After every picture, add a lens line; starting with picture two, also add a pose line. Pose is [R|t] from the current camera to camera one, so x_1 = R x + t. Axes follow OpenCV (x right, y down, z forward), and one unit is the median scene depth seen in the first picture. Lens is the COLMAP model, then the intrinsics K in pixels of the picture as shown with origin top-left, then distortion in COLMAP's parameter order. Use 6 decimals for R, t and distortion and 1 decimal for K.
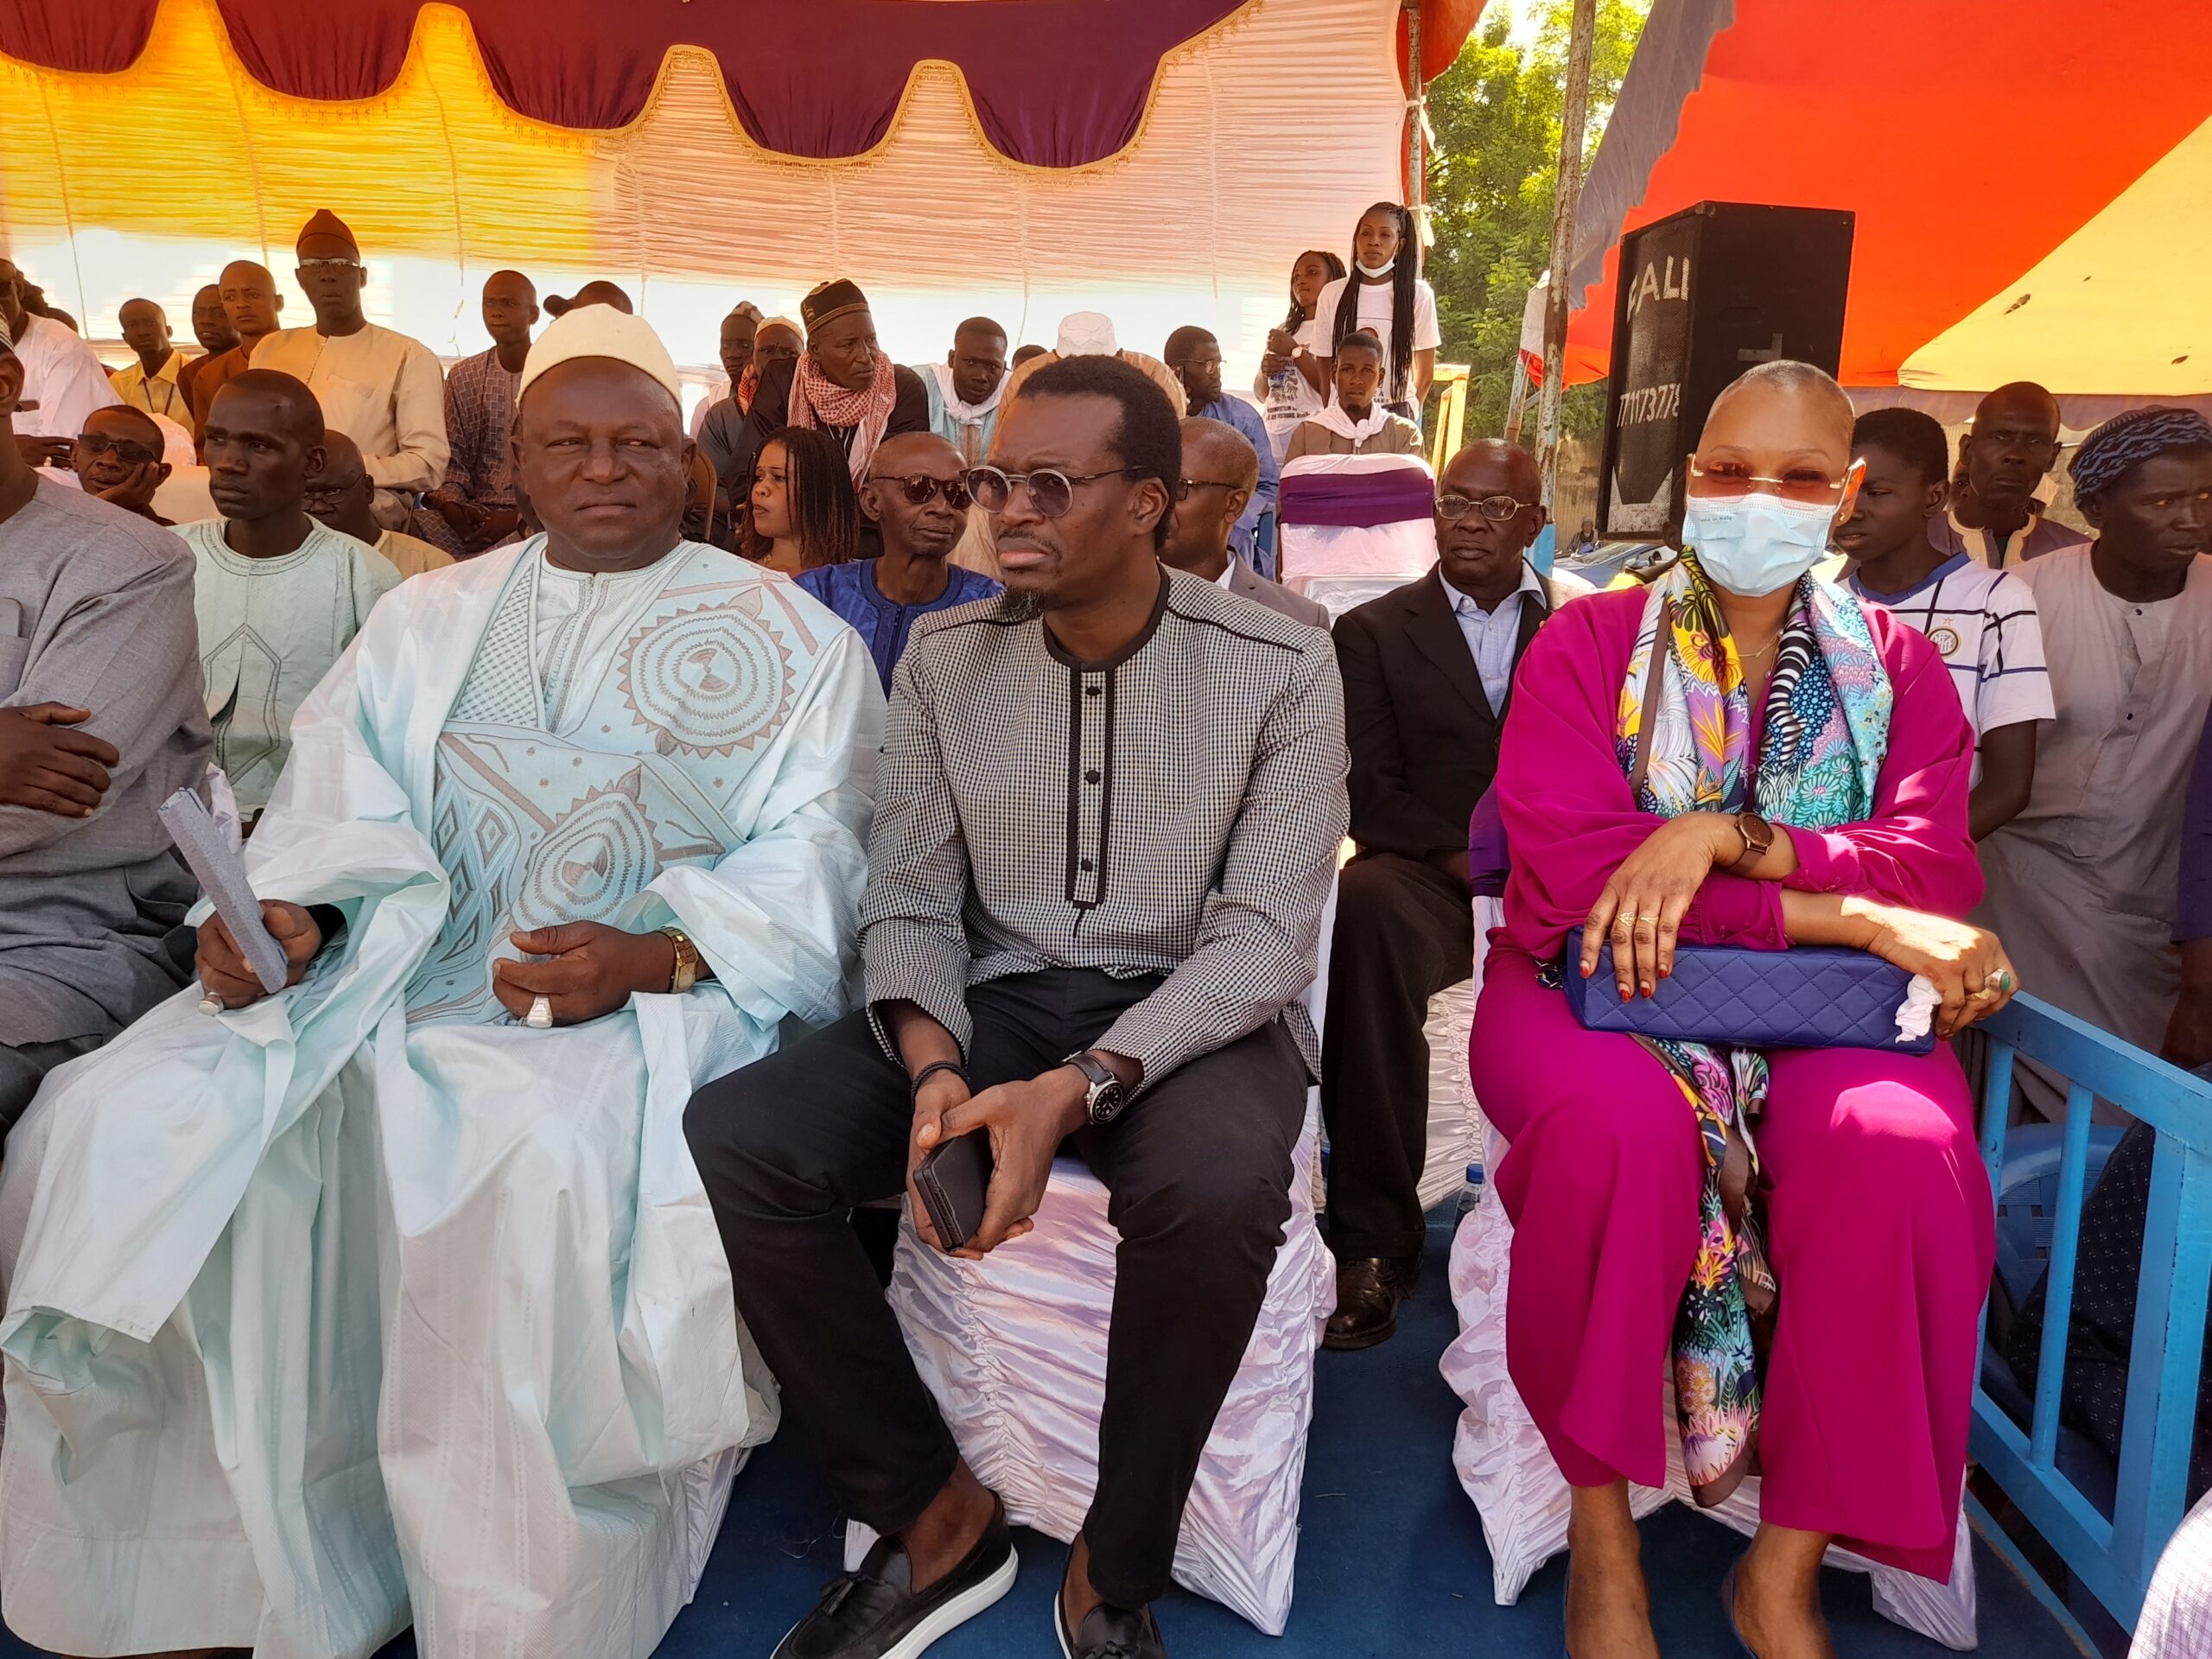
lens RADIAL K [[1630.9, 0, 1069.3], [0, 1630.9, 818.4], [0, 0, 1]] dist [0.104206, -0.116380]
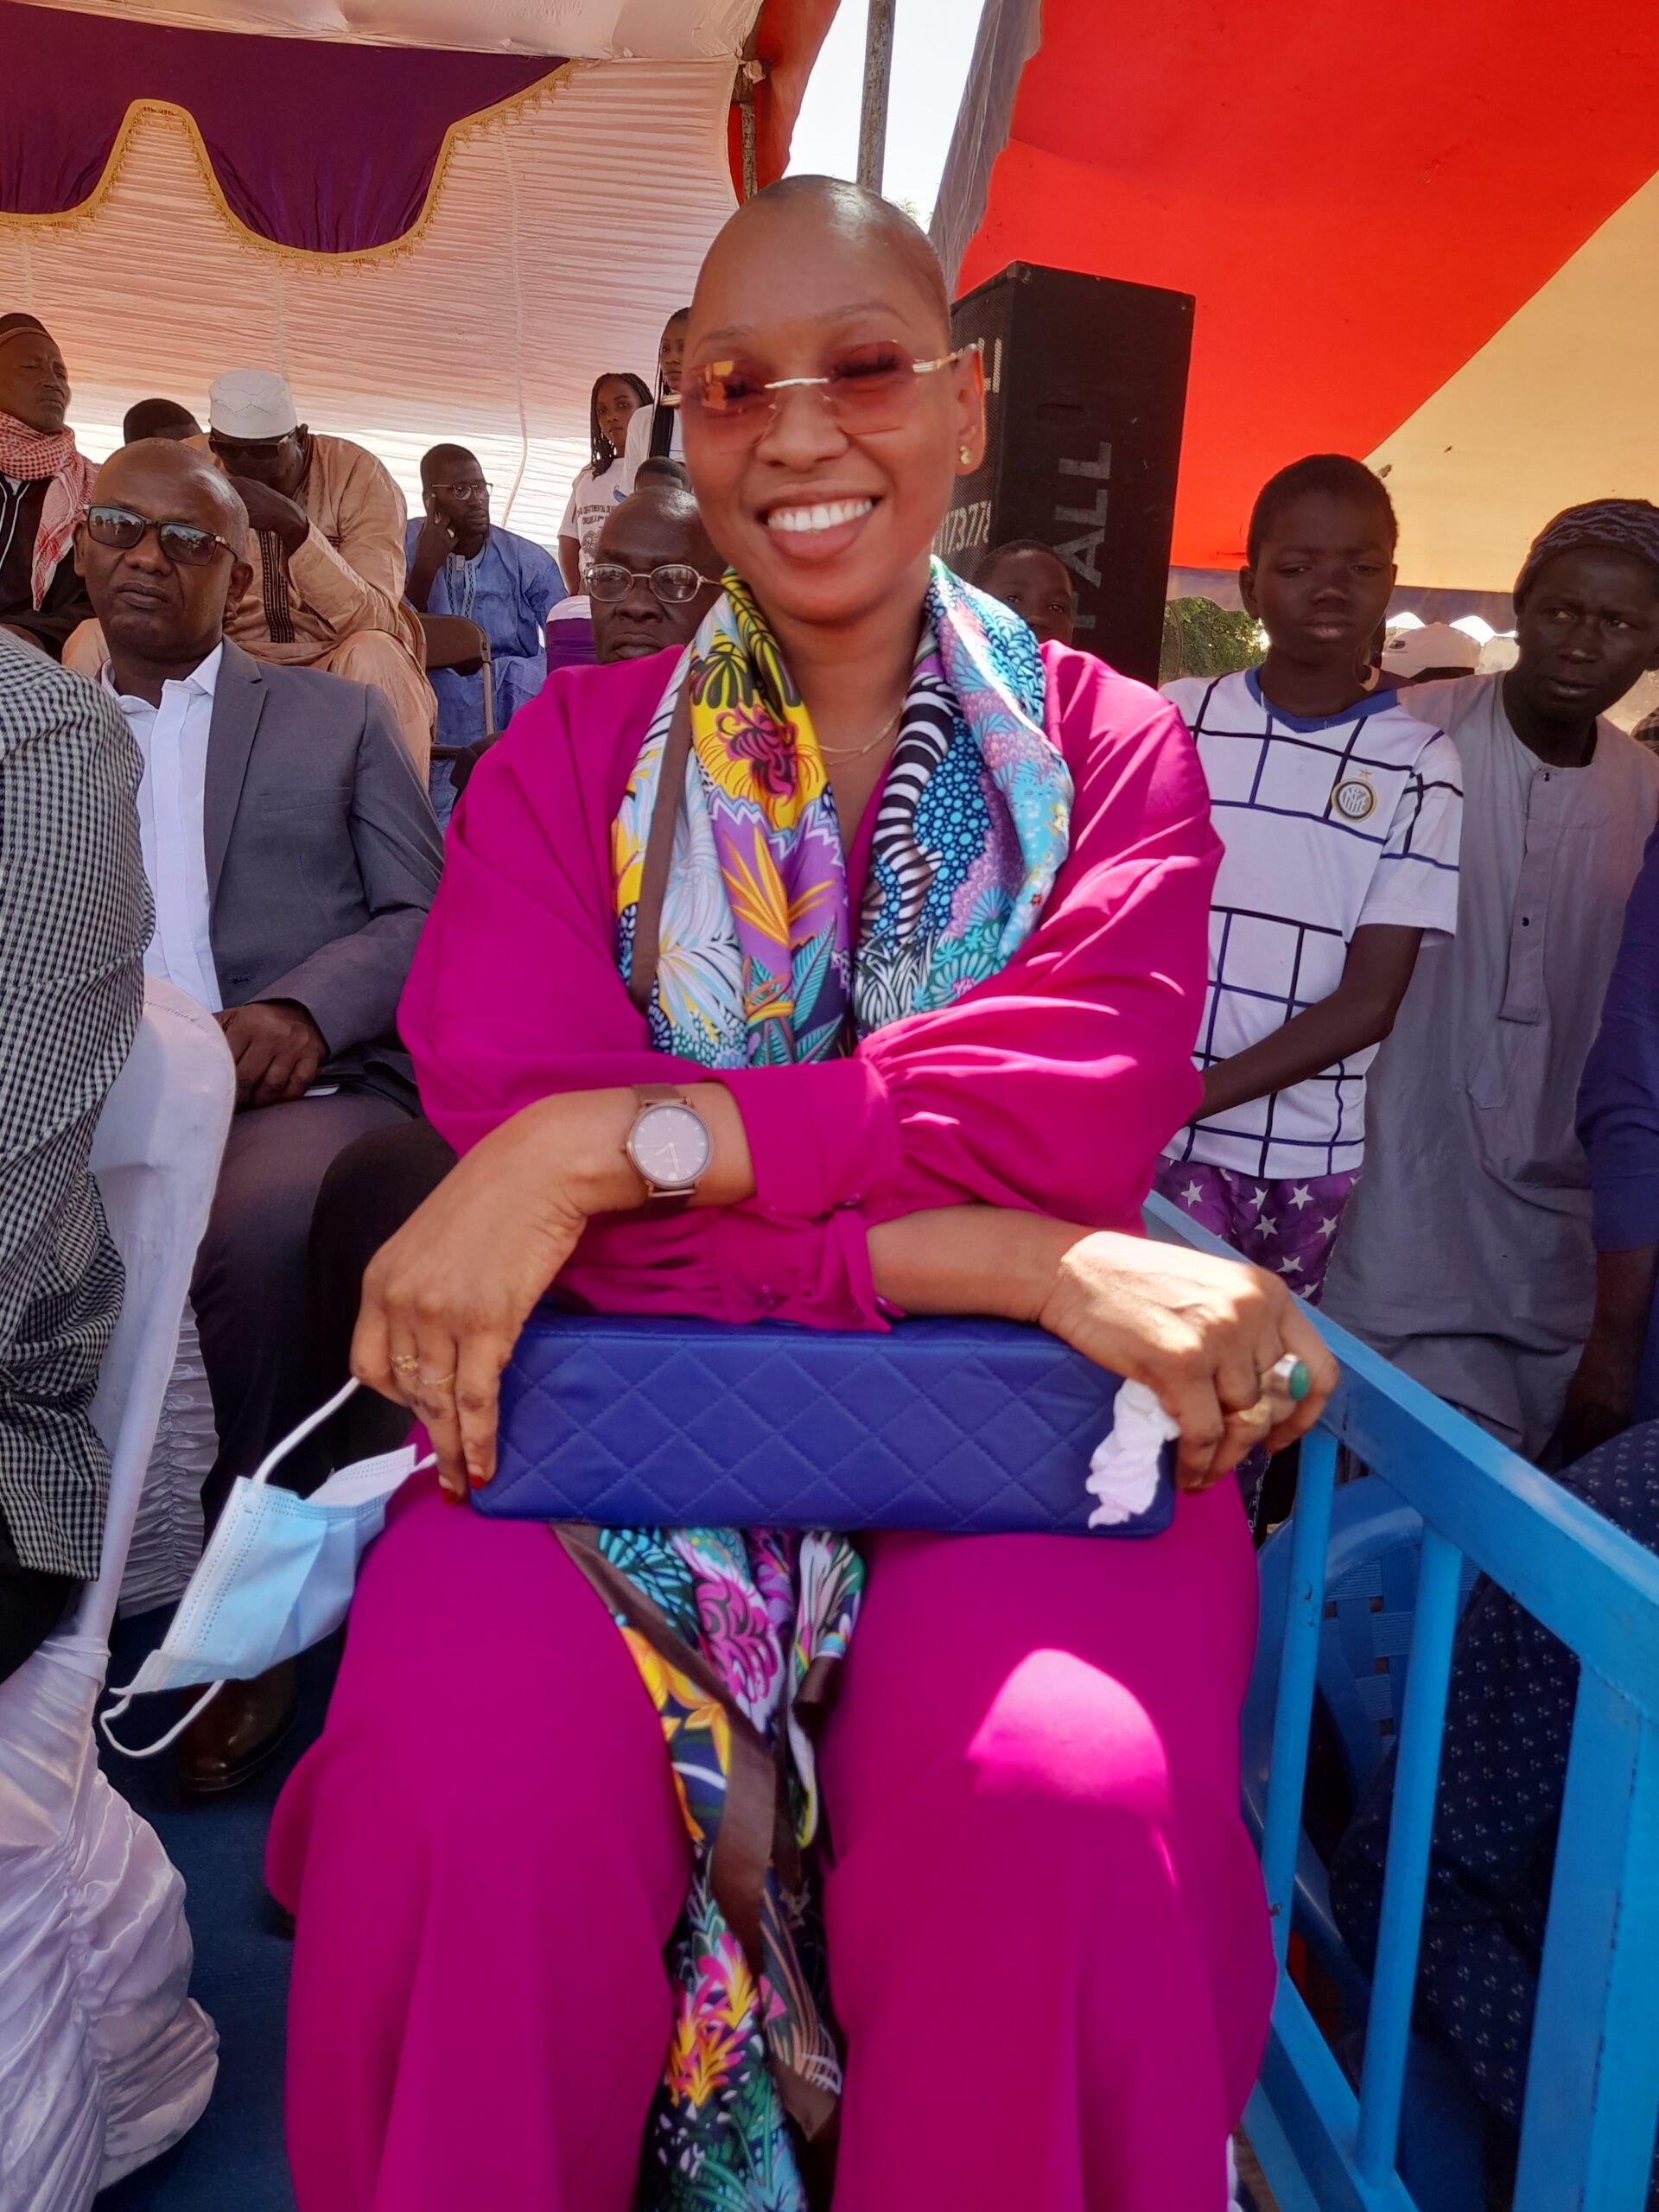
lens RADIAL K [[1630.9, 0, 829.5], [0, 1630.9, 1106.0], [0, 0, 1]] dist [0.104206, -0.116380]
pose [[0.981062, -0.013099, 0.193251, 0.265087], [0.005730, 0.999237, 0.038643, -0.002351], [-0.193610, -0.036803, 0.980388, 0.442348]]
